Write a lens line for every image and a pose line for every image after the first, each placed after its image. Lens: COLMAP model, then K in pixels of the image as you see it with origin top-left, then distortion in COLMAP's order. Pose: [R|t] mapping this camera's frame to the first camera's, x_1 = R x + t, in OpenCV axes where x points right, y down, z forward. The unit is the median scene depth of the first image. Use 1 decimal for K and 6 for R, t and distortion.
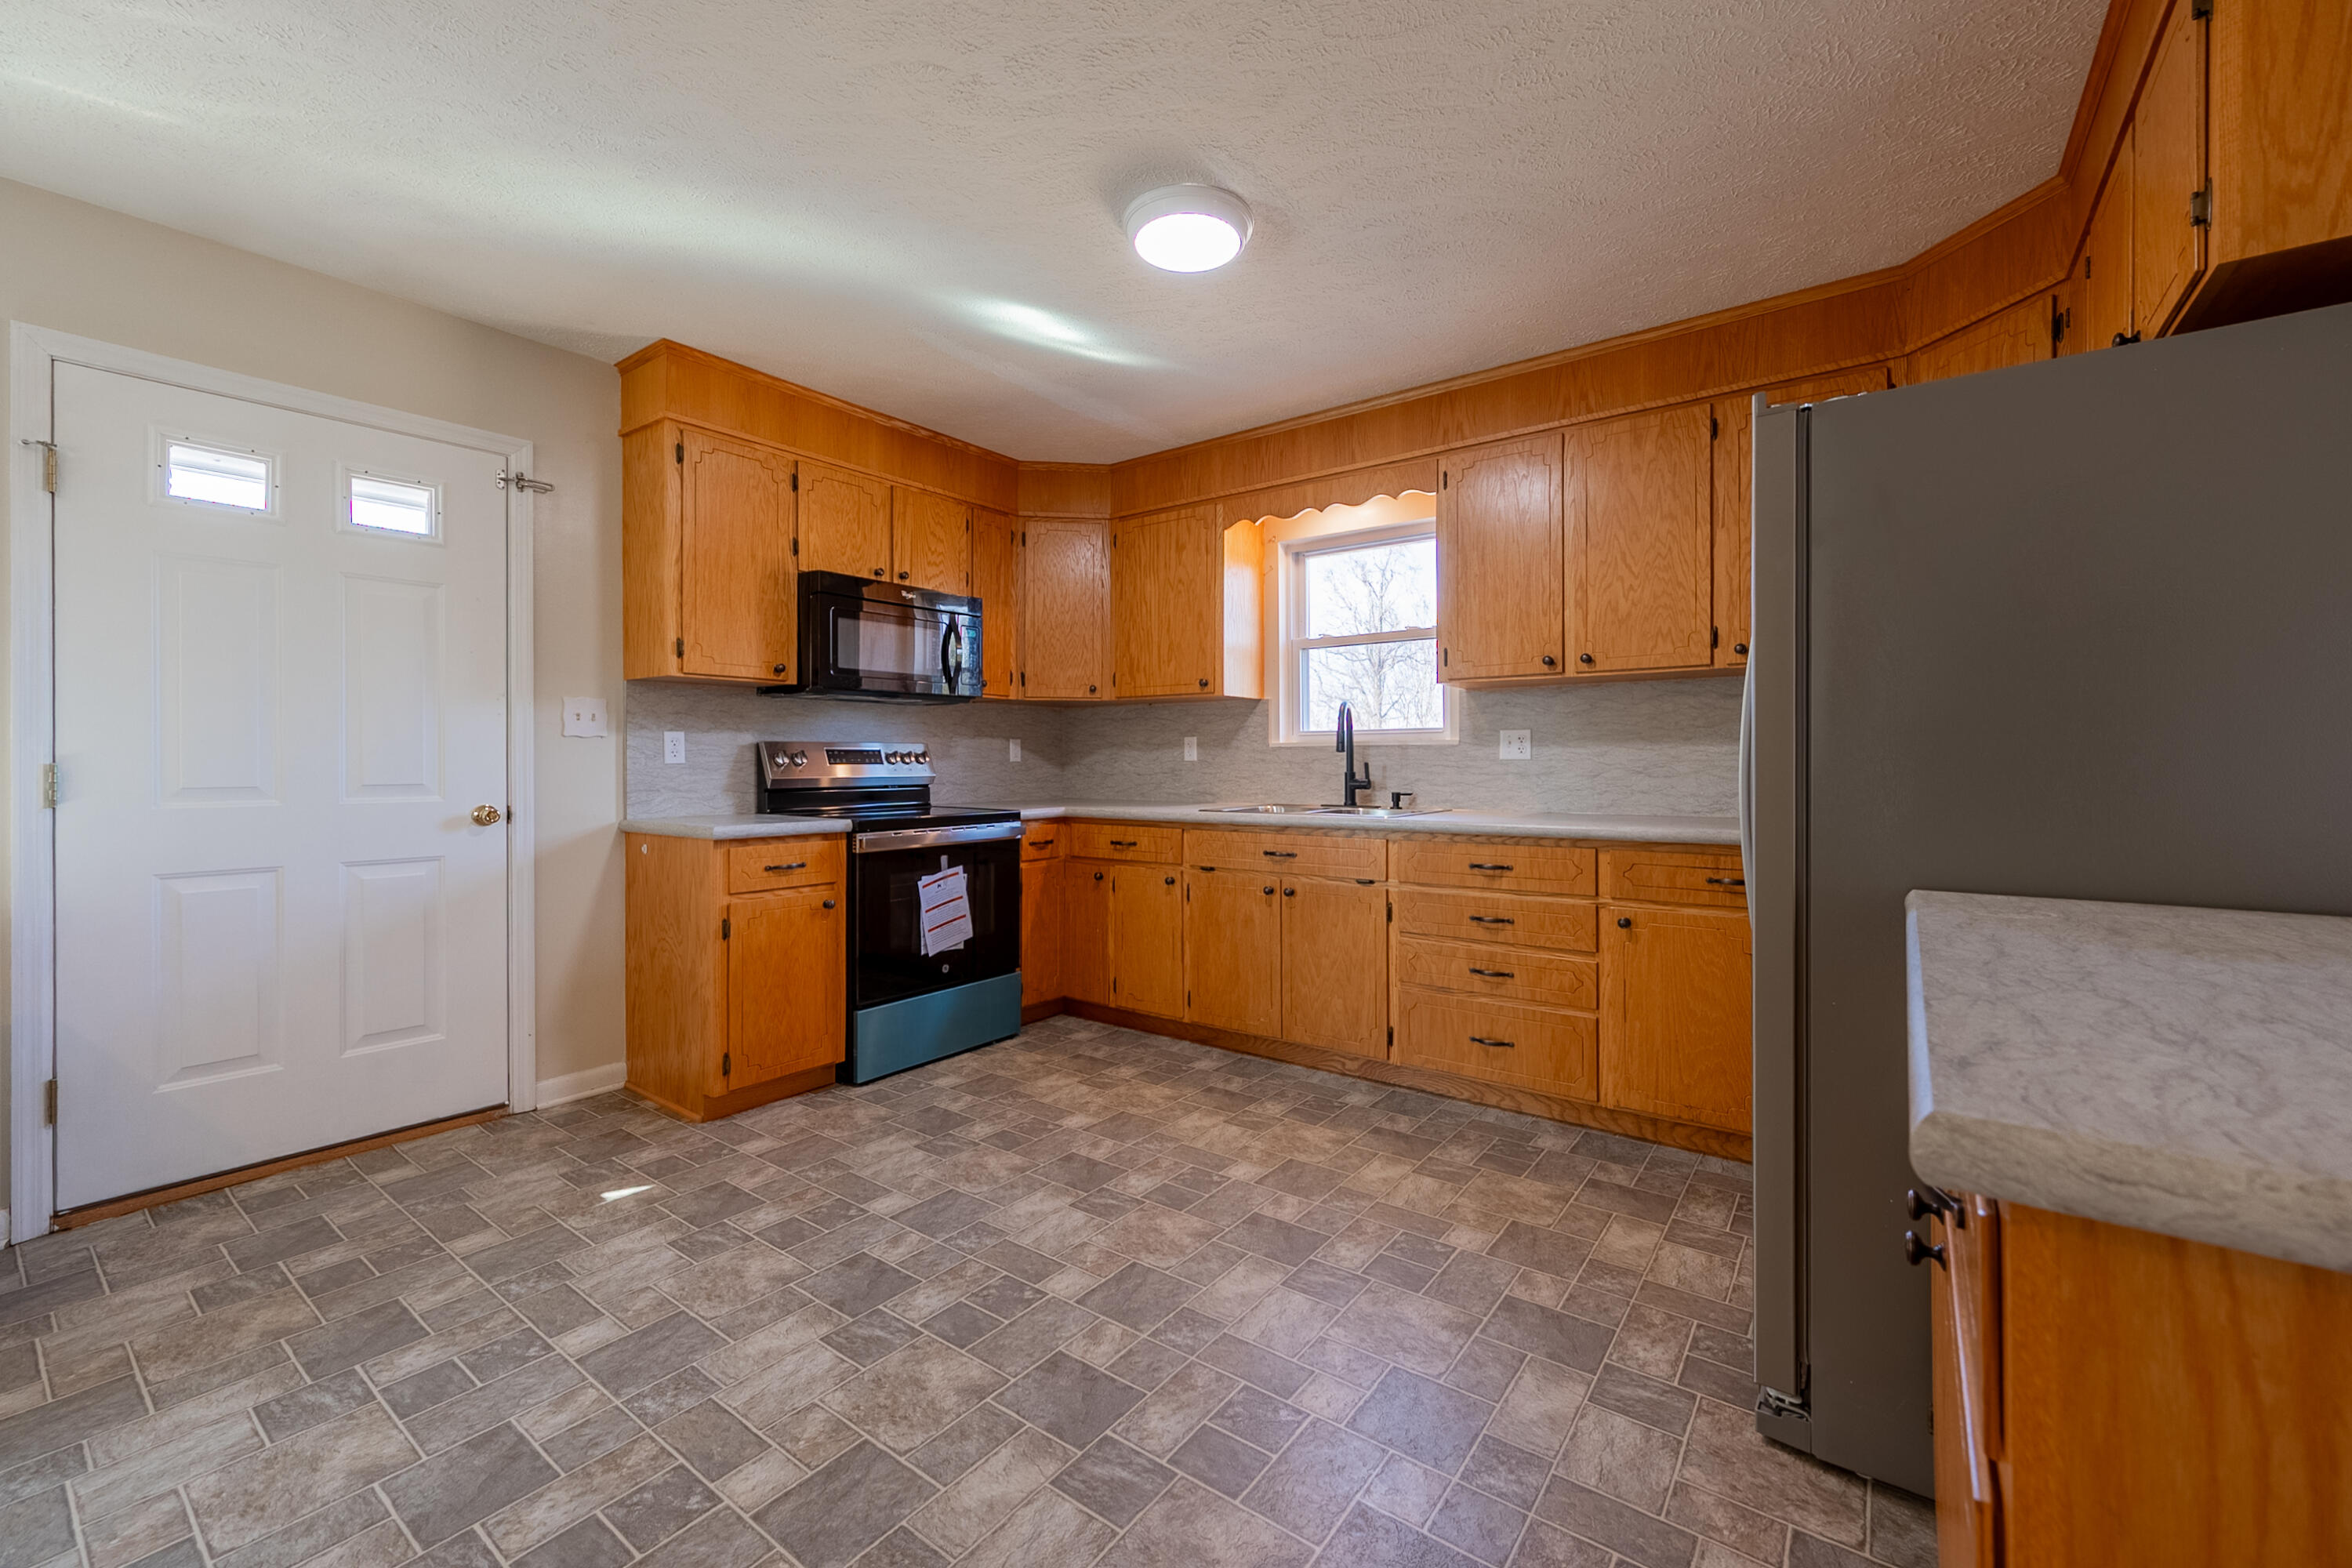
lens RADIAL K [[945.3, 0, 1178.5], [0, 945.3, 761.5], [0, 0, 1]] dist [0.002087, -0.000660]
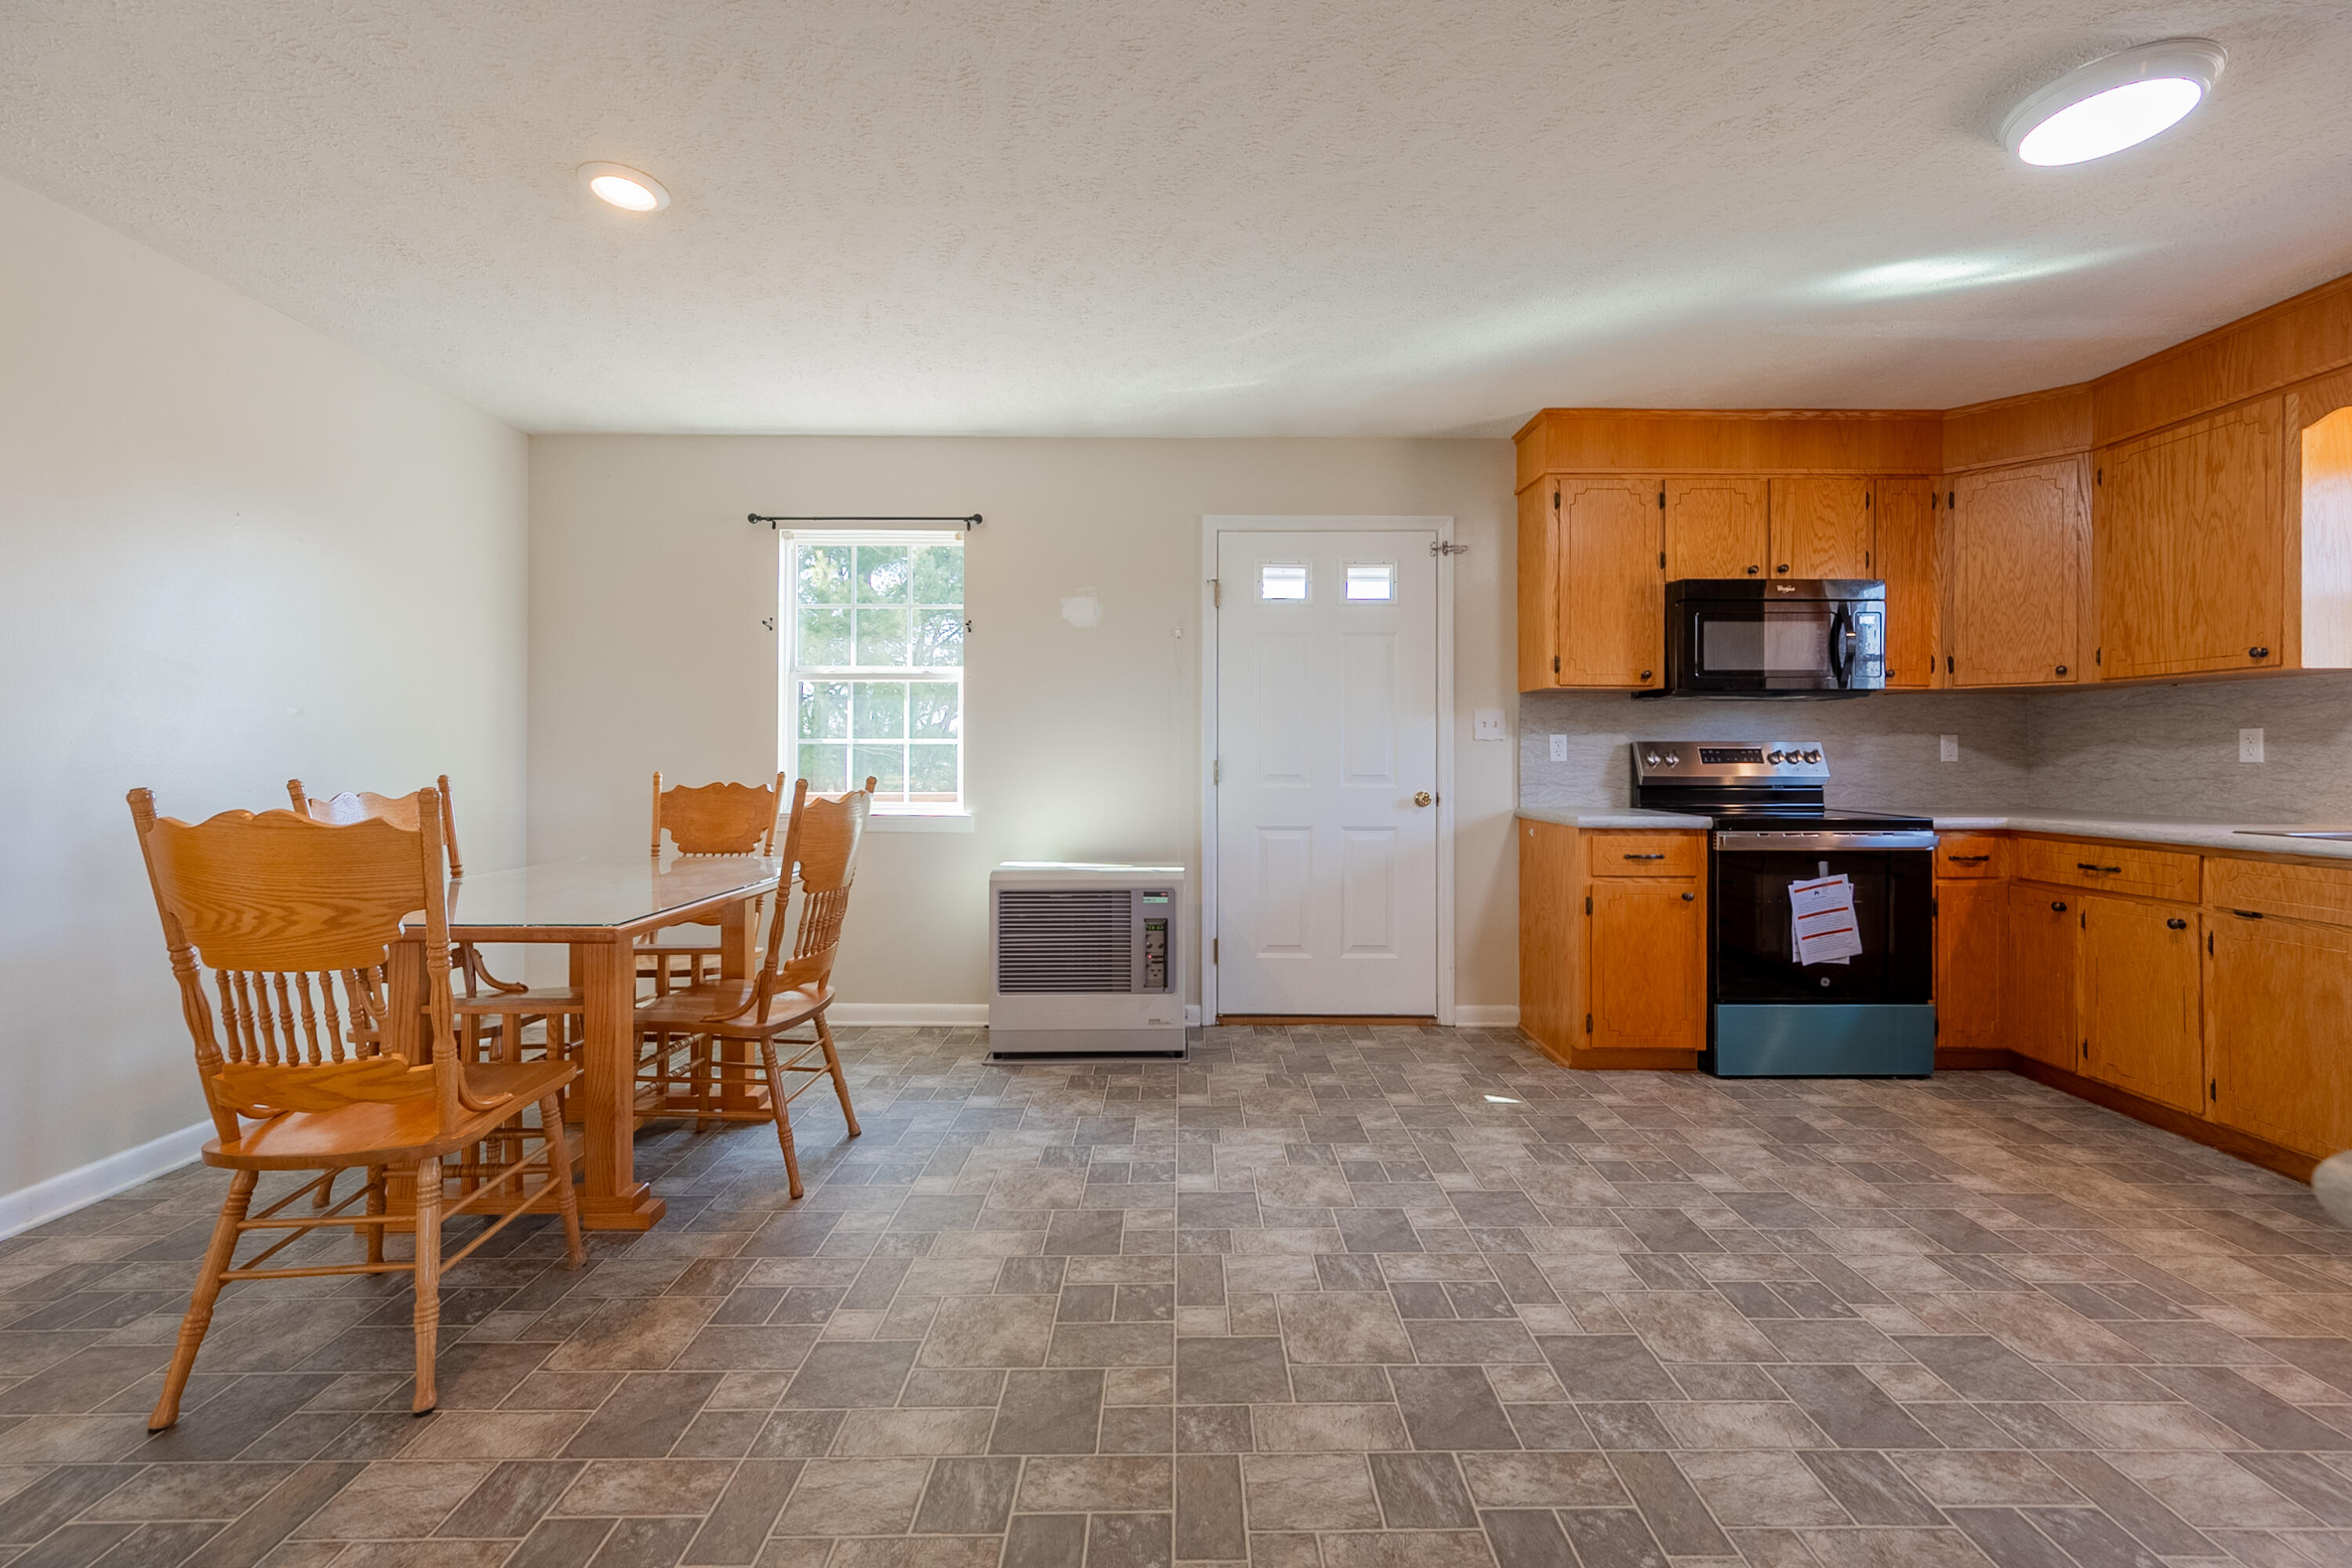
lens RADIAL K [[945.3, 0, 1189.3], [0, 945.3, 751.6], [0, 0, 1]] dist [0.002087, -0.000660]
pose [[0.606304, -0.000833, -0.795232, 0.137666], [-0.003443, 0.999987, -0.003672, -0.004935], [0.795225, 0.004965, 0.606294, -0.084587]]
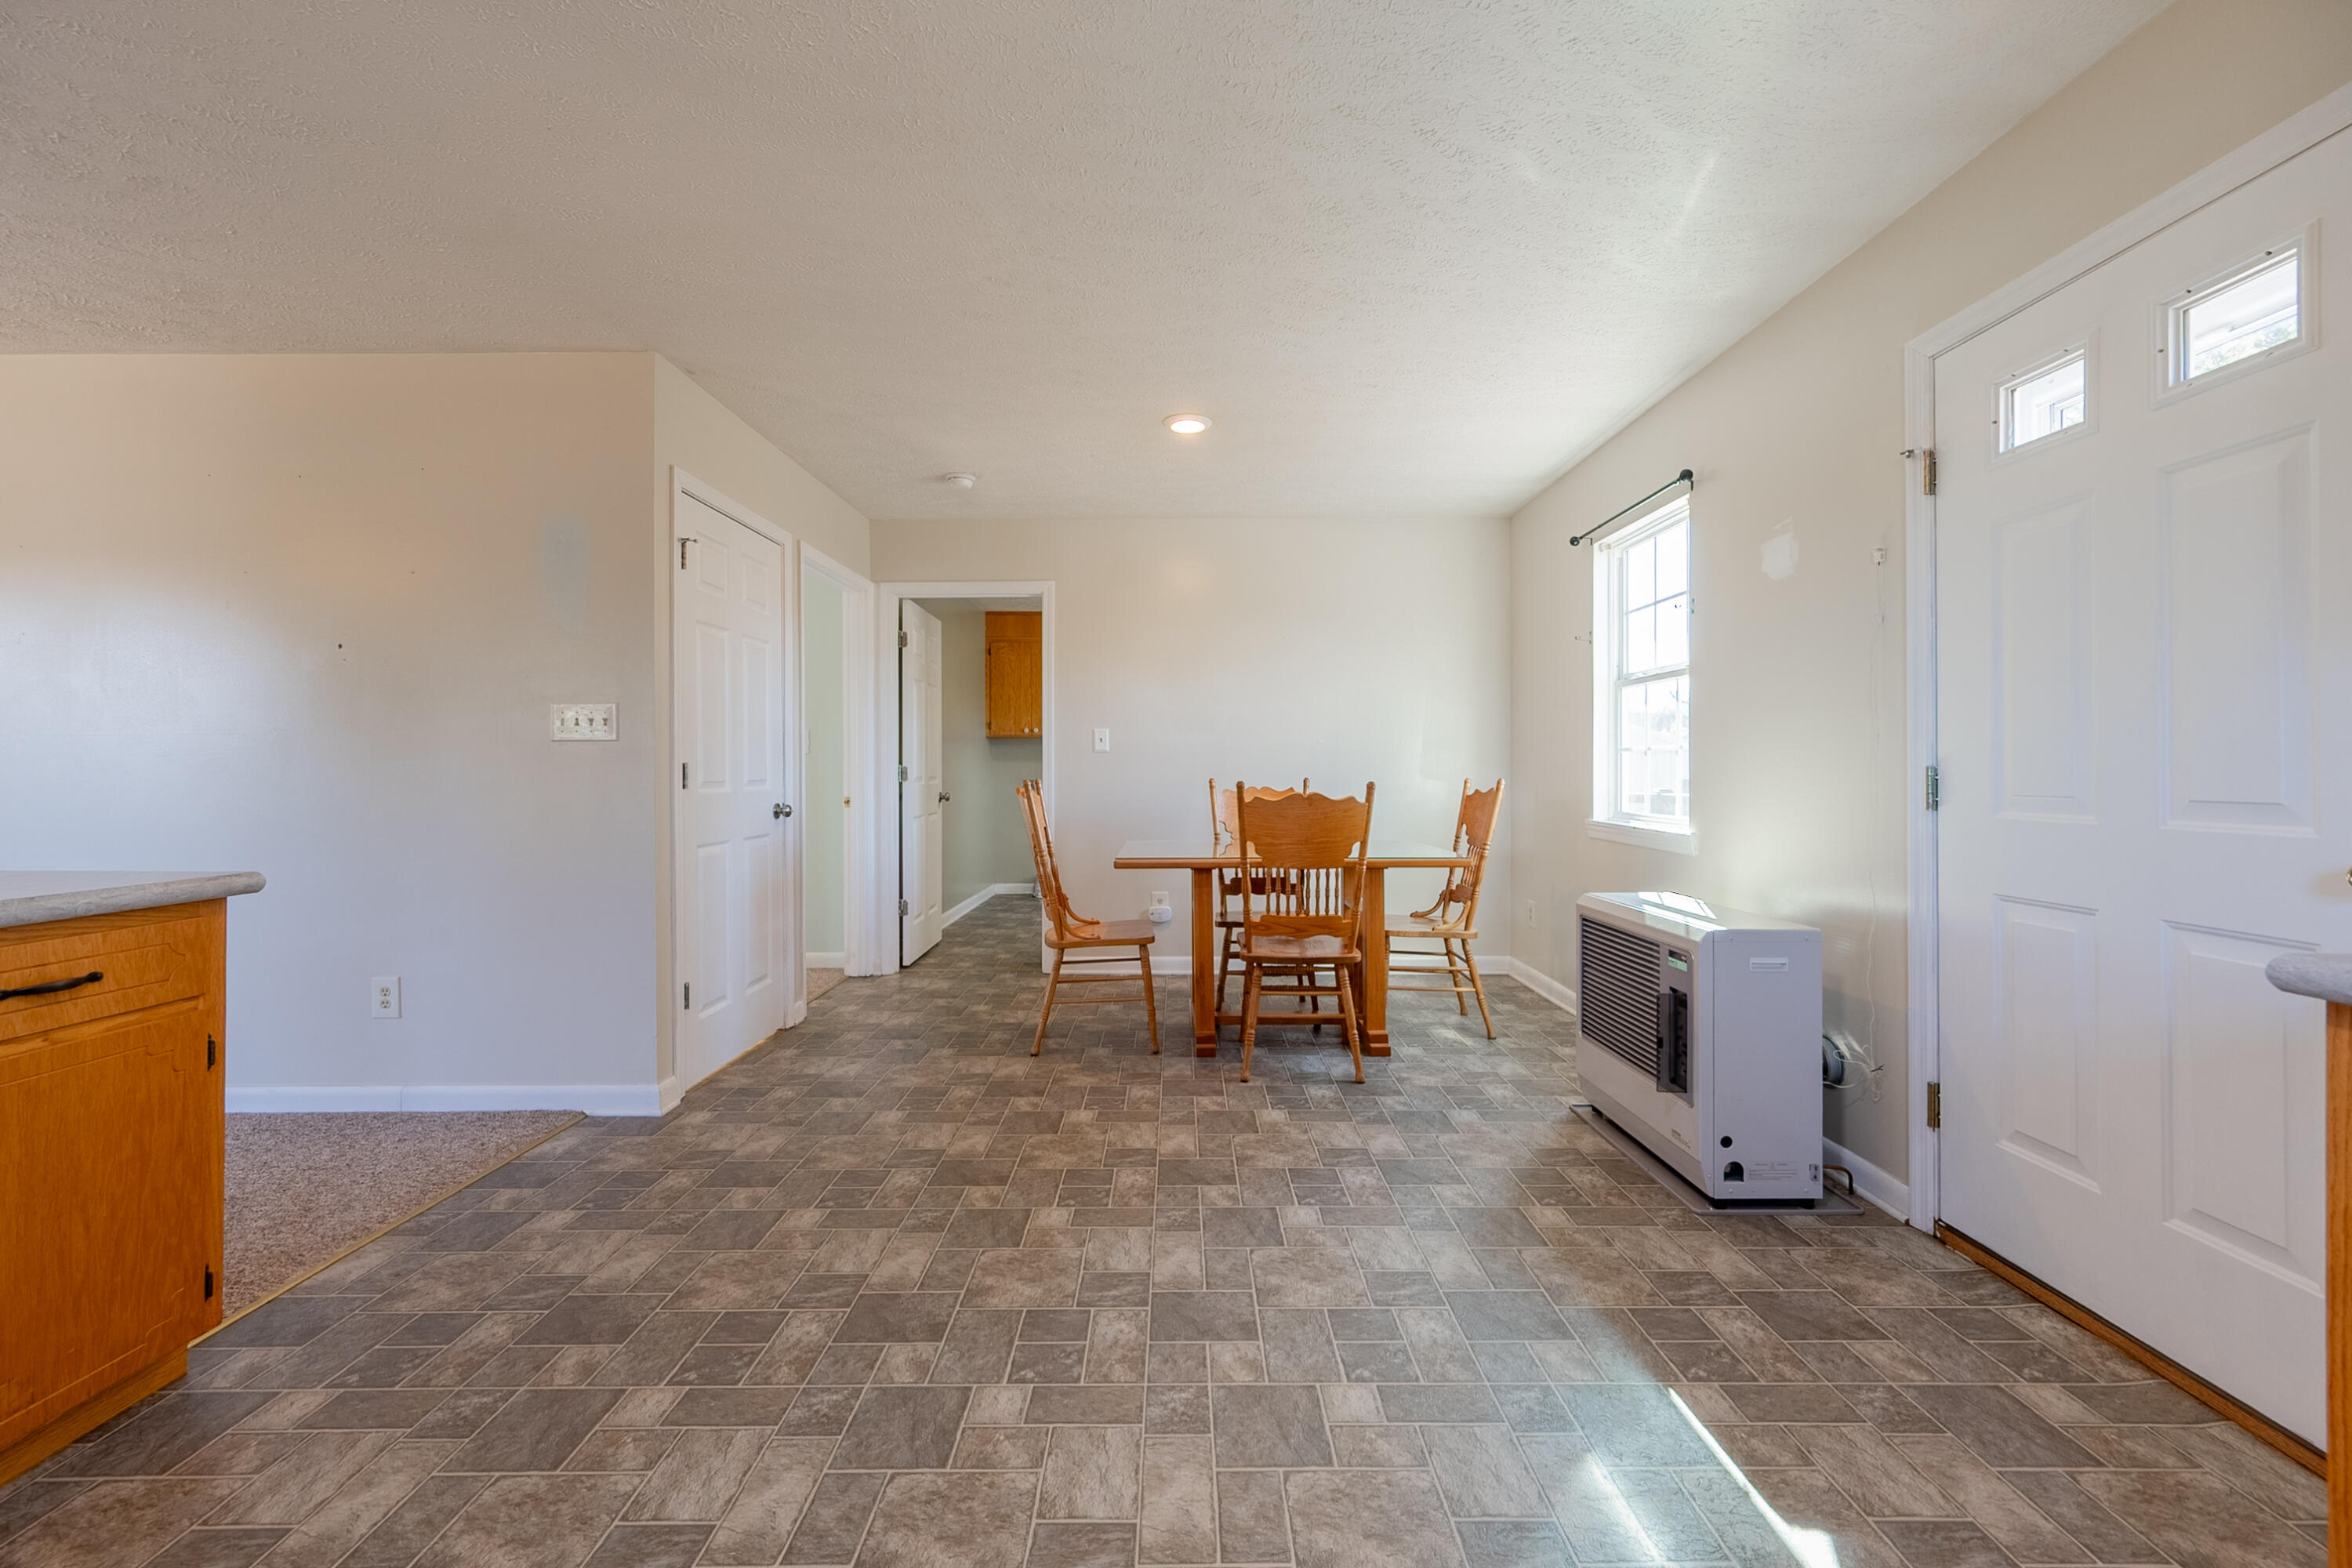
lens RADIAL K [[945.3, 0, 1170.6], [0, 945.3, 746.8], [0, 0, 1]] dist [0.002087, -0.000660]
pose [[-0.803888, -0.009270, -0.594708, 0.034023], [0.005793, 0.999709, -0.023413, 0.001649], [0.594752, -0.022267, -0.803601, 0.979267]]
